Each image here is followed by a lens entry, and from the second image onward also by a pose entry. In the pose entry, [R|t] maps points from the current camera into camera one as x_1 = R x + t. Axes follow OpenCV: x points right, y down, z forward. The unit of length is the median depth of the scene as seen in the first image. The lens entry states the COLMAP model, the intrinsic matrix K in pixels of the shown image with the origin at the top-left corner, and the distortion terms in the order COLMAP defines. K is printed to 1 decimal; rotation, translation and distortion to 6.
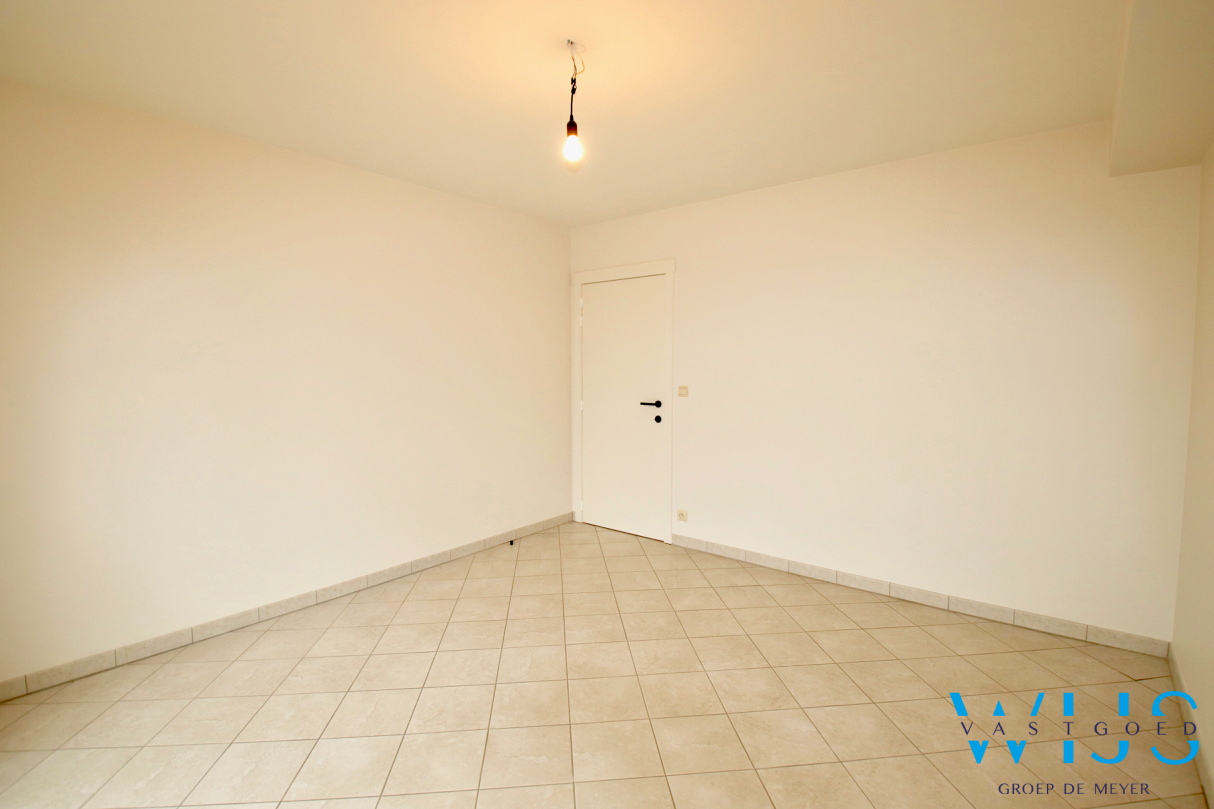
lens RADIAL K [[577.1, 0, 610.1], [0, 577.1, 399.6], [0, 0, 1]] dist [0.022843, -0.036145]
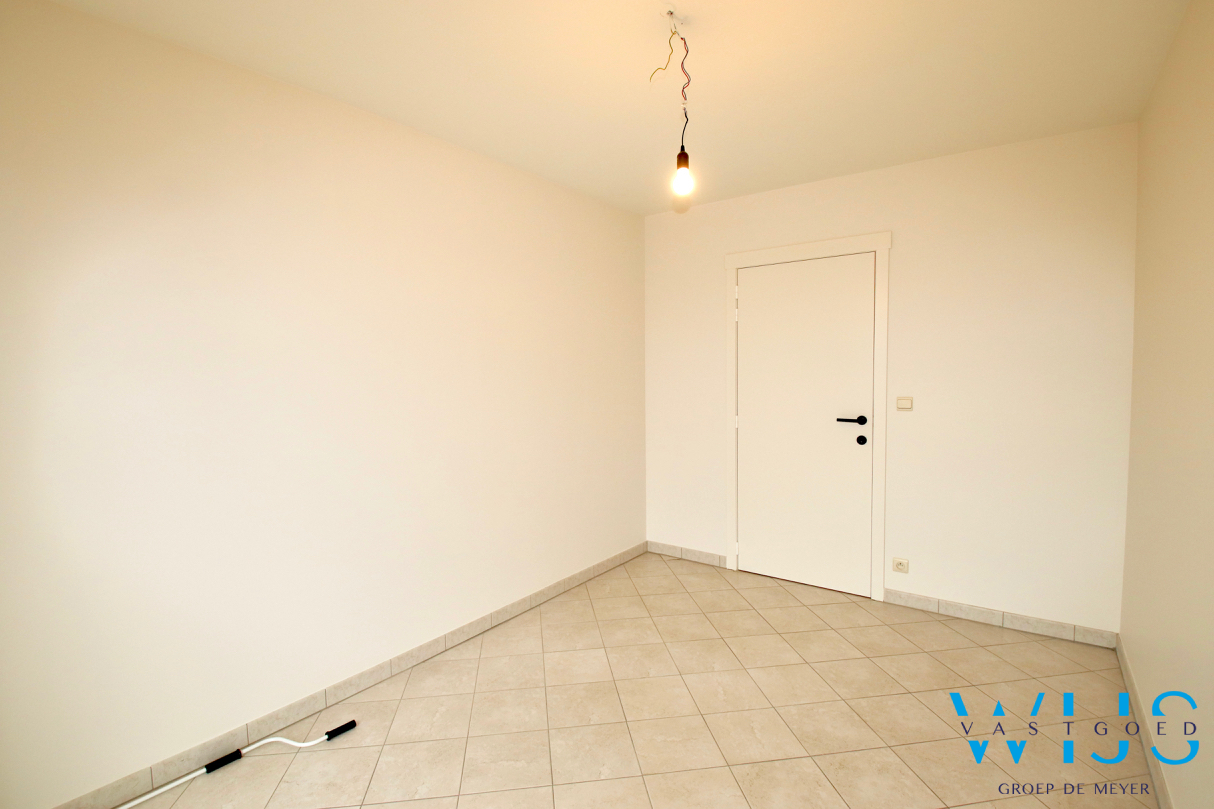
lens RADIAL K [[569.4, 0, 607.0], [0, 569.4, 404.5], [0, 0, 1]] dist [0.000243, -0.024144]
pose [[0.999362, -0.012241, 0.033551, -0.169296], [0.012562, 0.999877, -0.009354, -0.006179], [-0.033433, 0.009770, 0.999393, 0.151725]]
